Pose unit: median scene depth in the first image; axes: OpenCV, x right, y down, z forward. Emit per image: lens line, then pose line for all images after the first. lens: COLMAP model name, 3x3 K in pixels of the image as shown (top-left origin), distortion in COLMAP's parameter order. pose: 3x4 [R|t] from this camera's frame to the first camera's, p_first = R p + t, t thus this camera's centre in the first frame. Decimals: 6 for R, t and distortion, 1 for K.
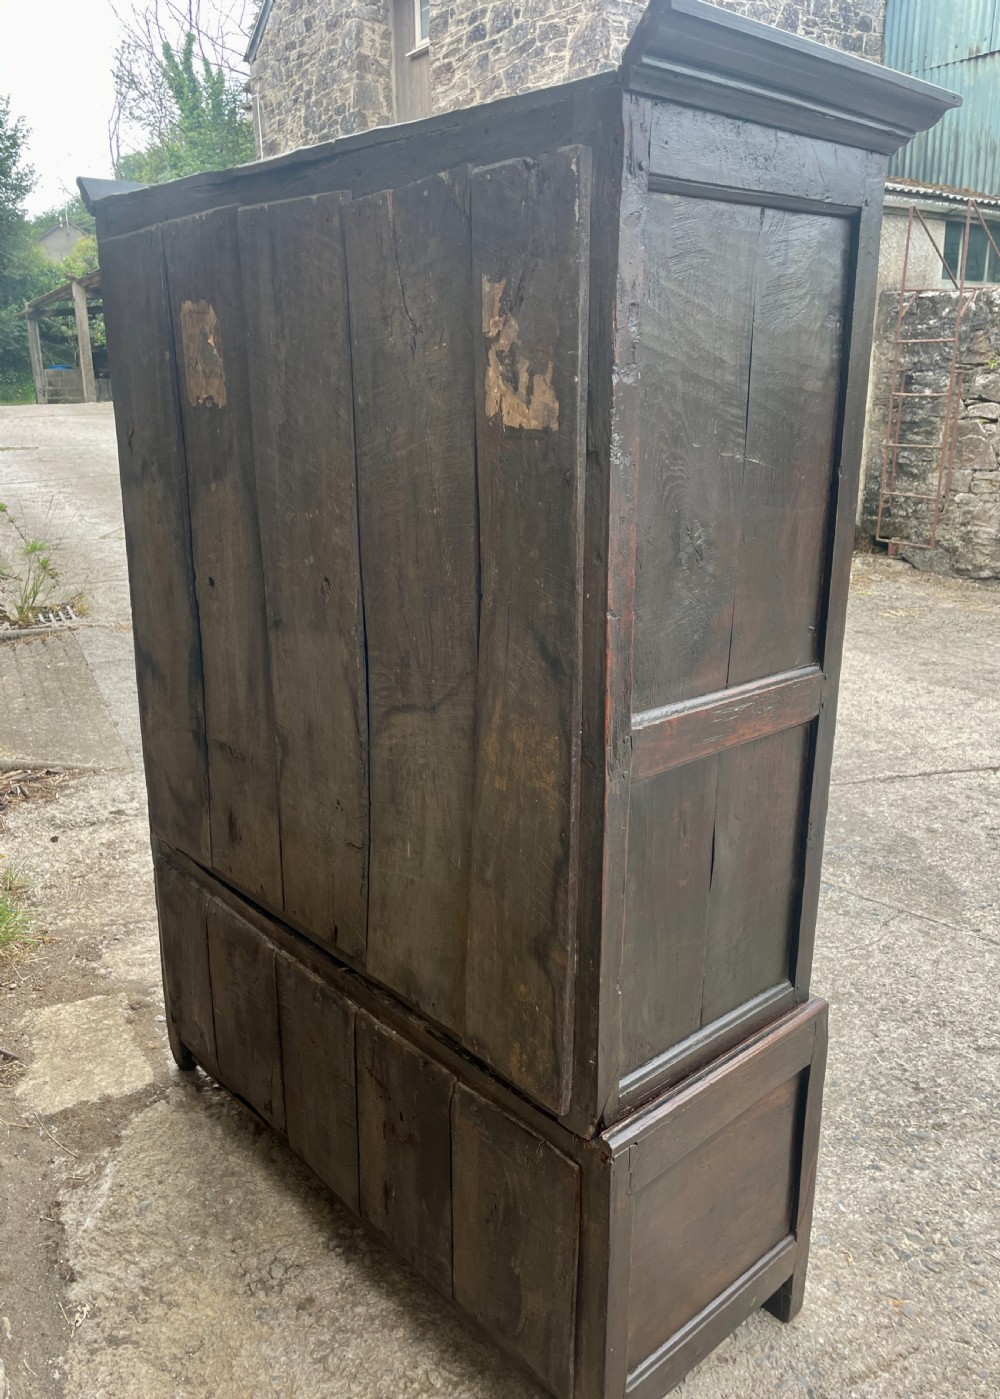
lens RADIAL K [[1101.7, 0, 499.8], [0, 1101.7, 695.7], [0, 0, 1]] dist [0.043442, -0.079129]
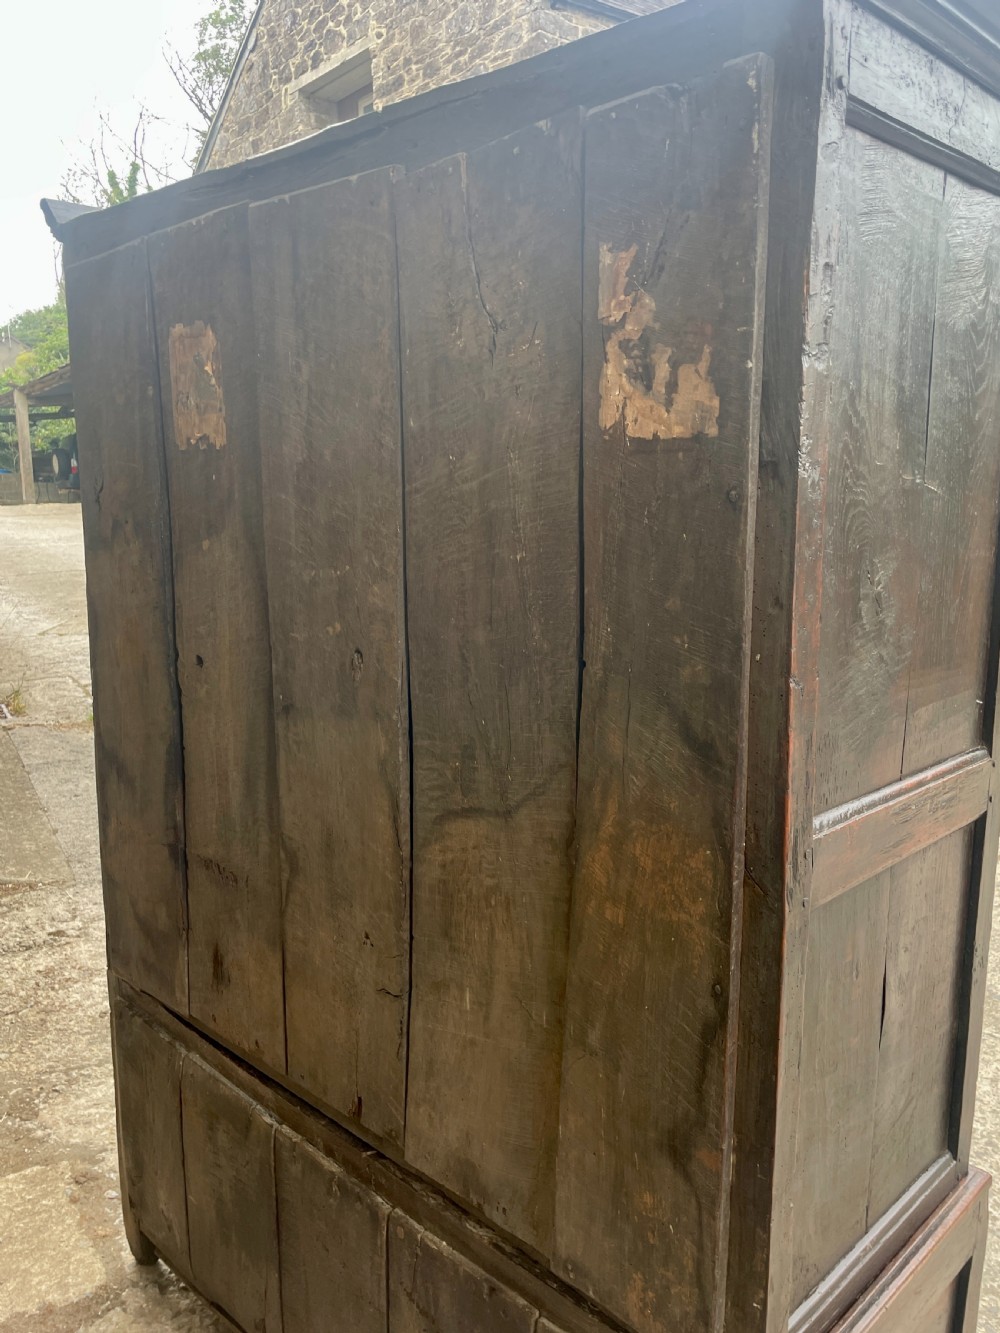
lens RADIAL K [[1073.5, 0, 504.1], [0, 1073.5, 668.3], [0, 0, 1]] dist [0.048662, -0.086293]
pose [[0.997653, -0.012822, 0.067267, -0.100943], [0.020210, 0.993689, -0.110331, -0.005615], [-0.065428, 0.111431, 0.991616, 0.220335]]
